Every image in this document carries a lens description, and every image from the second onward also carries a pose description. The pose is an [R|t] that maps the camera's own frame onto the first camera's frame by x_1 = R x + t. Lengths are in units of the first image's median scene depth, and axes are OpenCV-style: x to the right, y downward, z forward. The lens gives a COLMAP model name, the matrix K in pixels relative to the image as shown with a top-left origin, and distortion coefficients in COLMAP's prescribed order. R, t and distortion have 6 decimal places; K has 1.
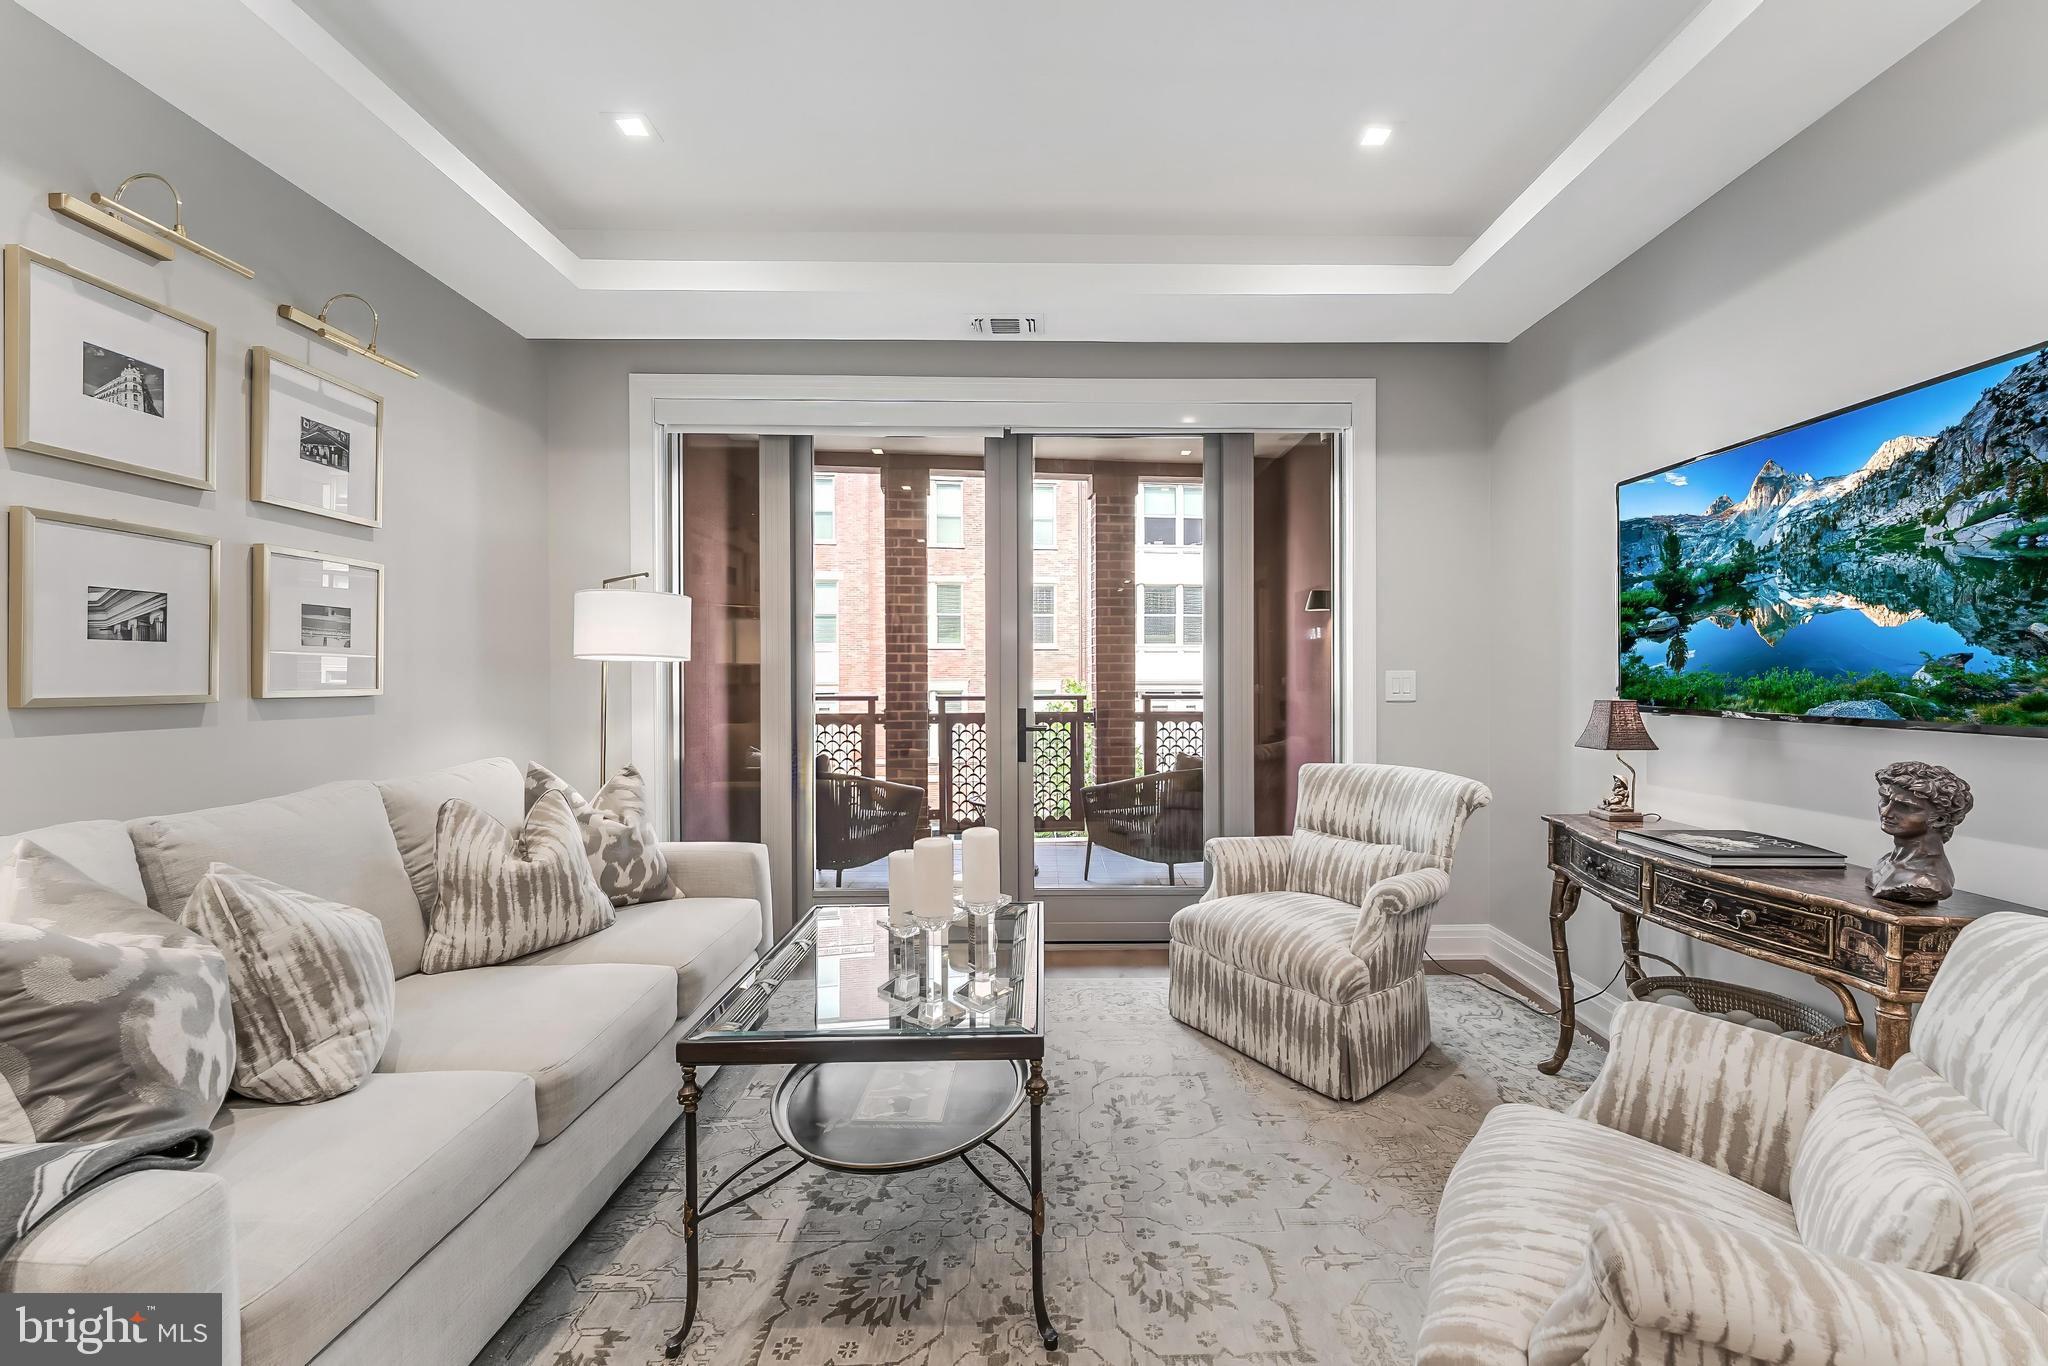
lens RADIAL K [[834.3, 0, 1056.7], [0, 834.3, 680.9], [0, 0, 1]] dist [0.001755, -0.000584]
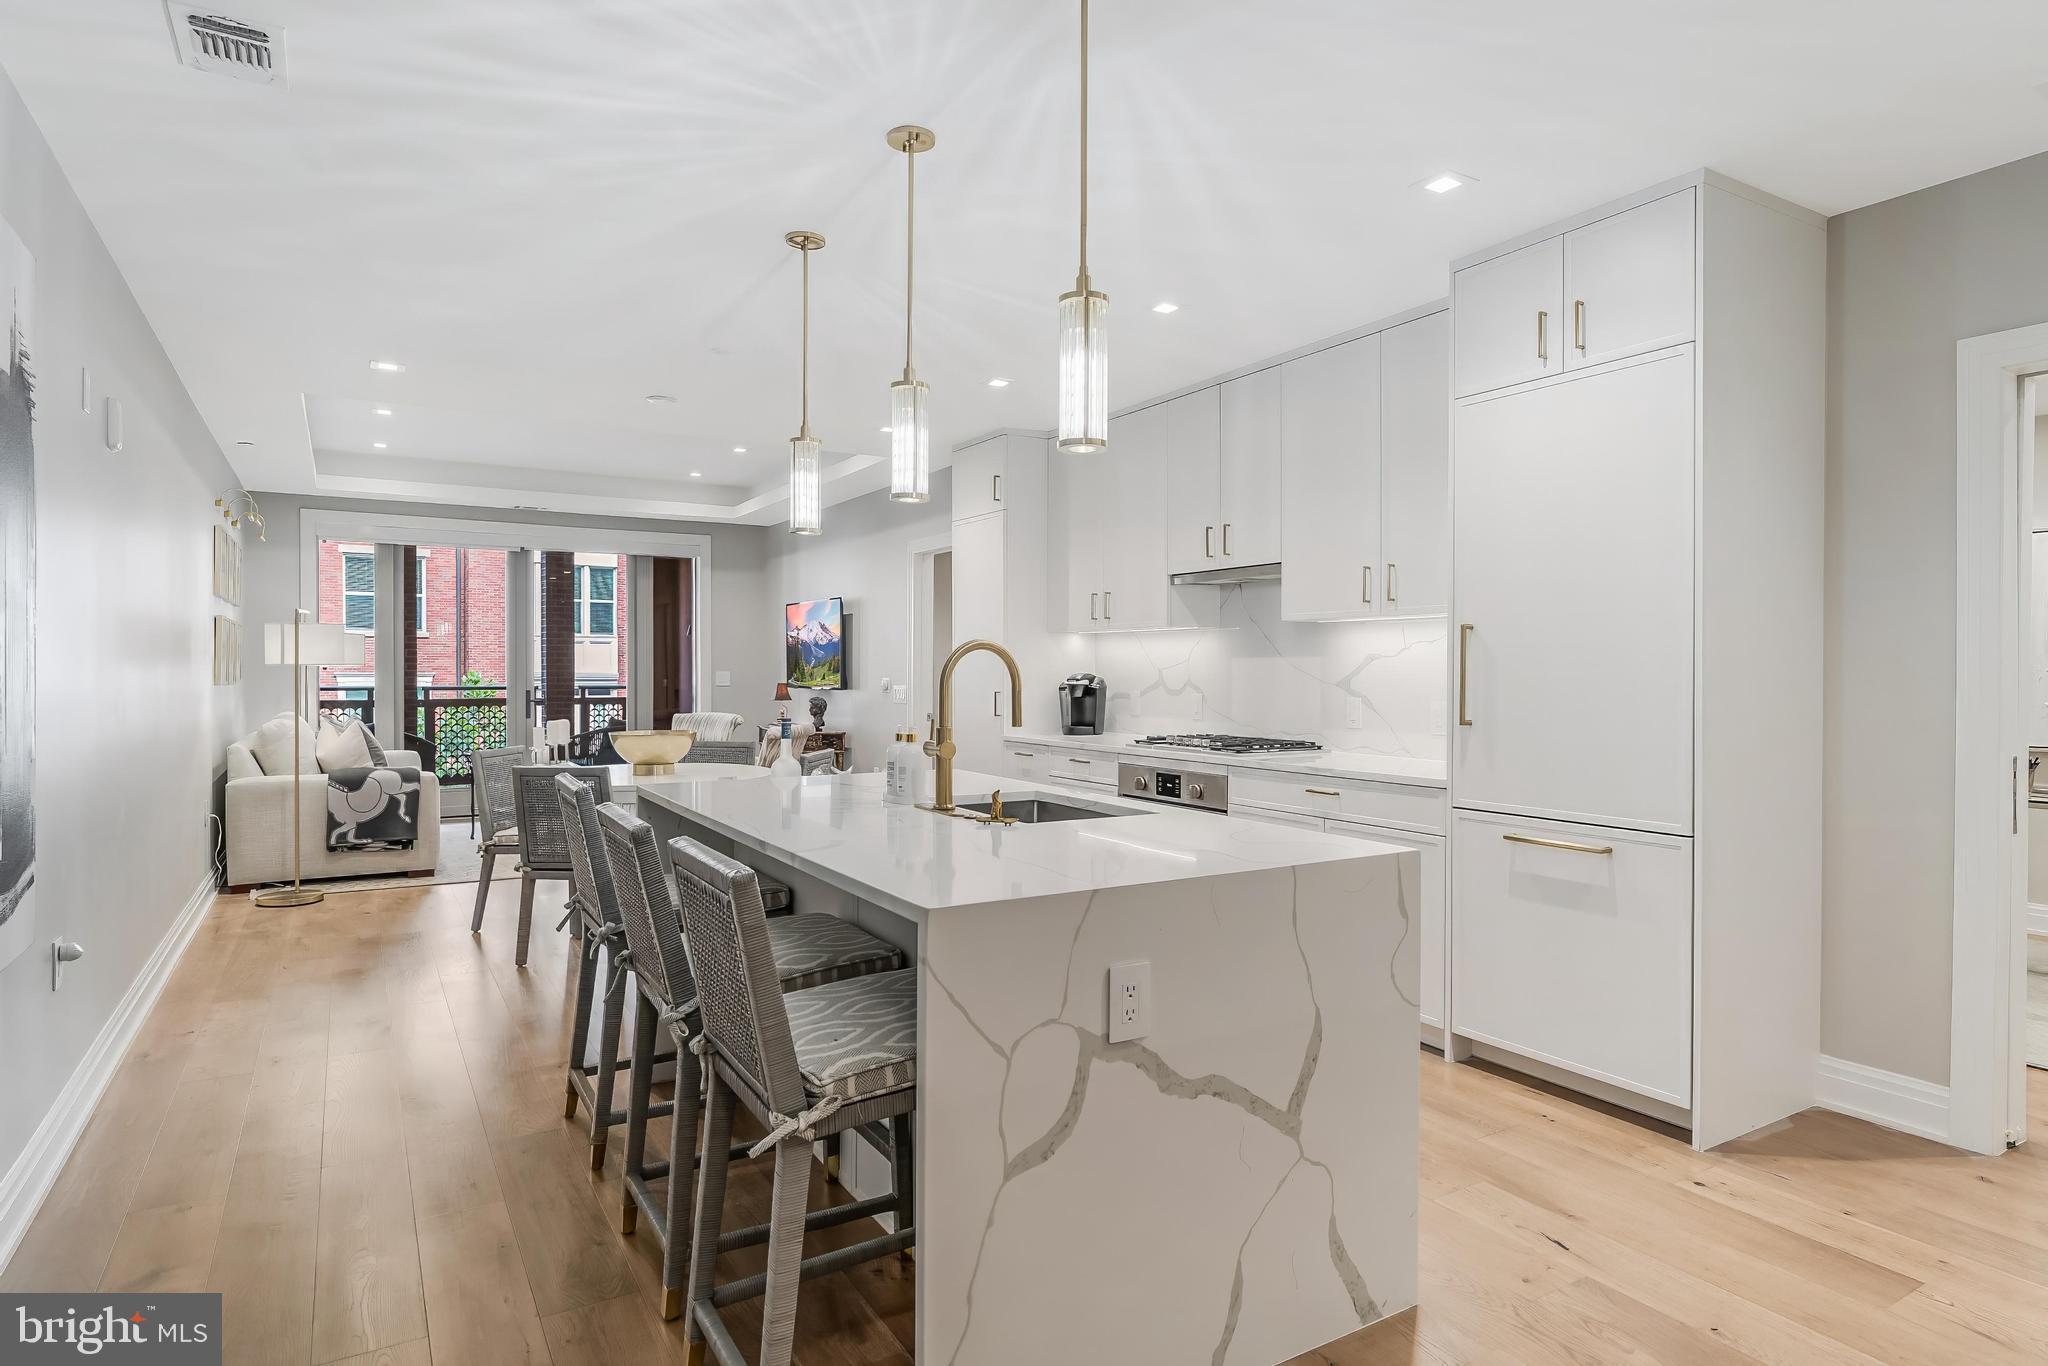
lens RADIAL K [[1139.2, 0, 1062.8], [0, 1139.2, 675.2], [0, 0, 1]] dist [-0.016695, -0.000506]
pose [[0.850951, 0.000220, 0.525245, -0.591822], [-0.000075, 1.000000, -0.000298, -0.003397], [-0.525245, 0.000214, 0.850951, -3.019330]]
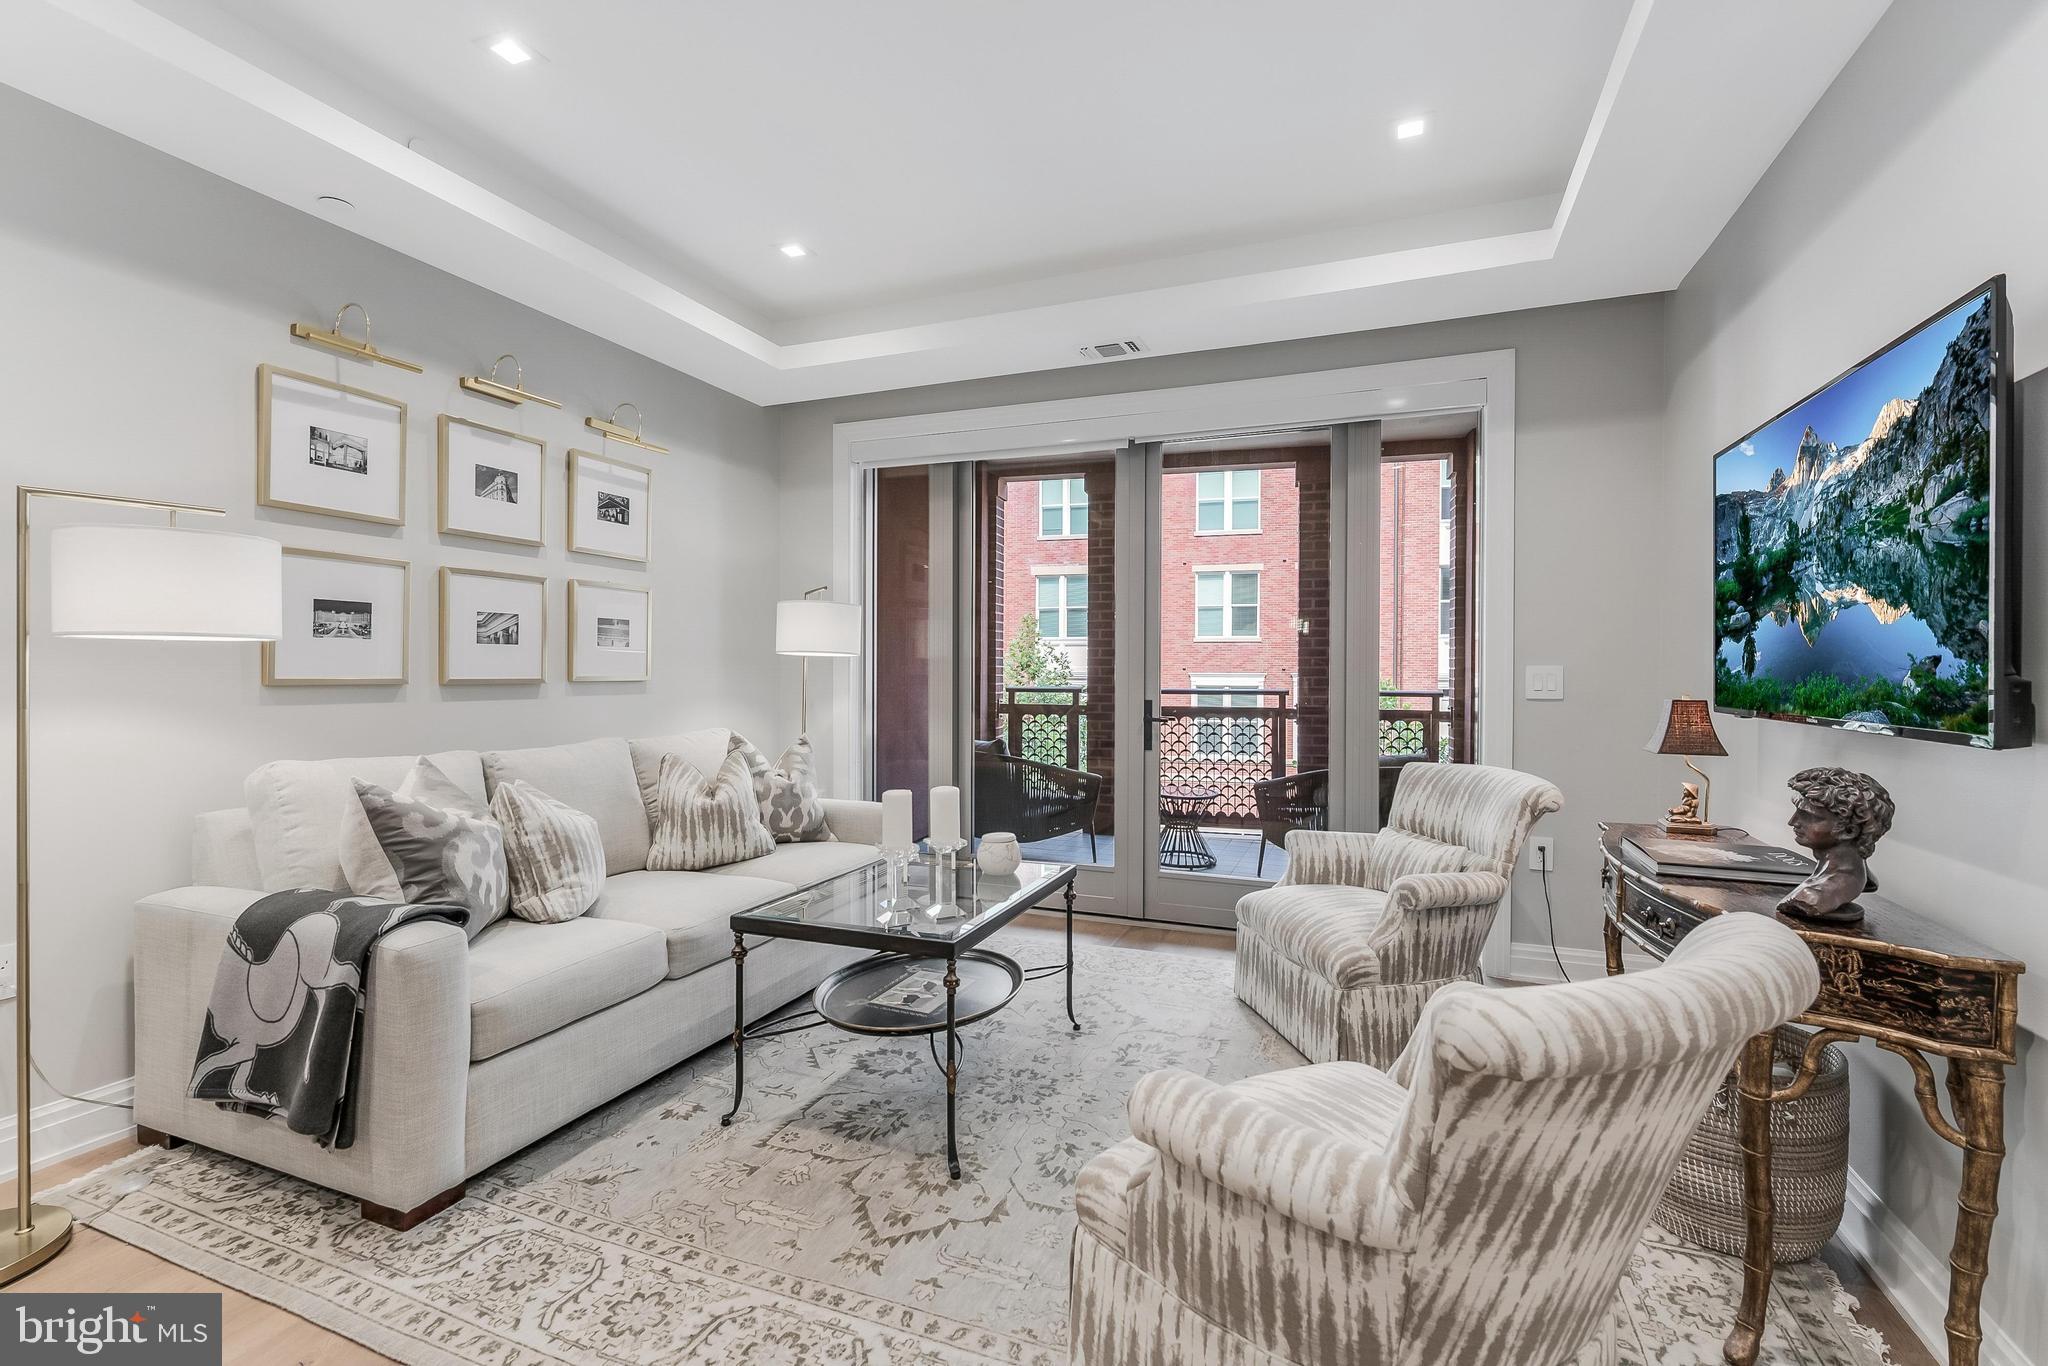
lens RADIAL K [[884.0, 0, 1039.6], [0, 884.0, 678.0], [0, 0, 1]] dist [0.001950, -0.000214]
pose [[0.926431, 0.009293, -0.376351, 0.411451], [-0.008076, 0.999956, 0.004813, 0.000586], [0.376379, -0.001420, 0.926465, -0.157095]]
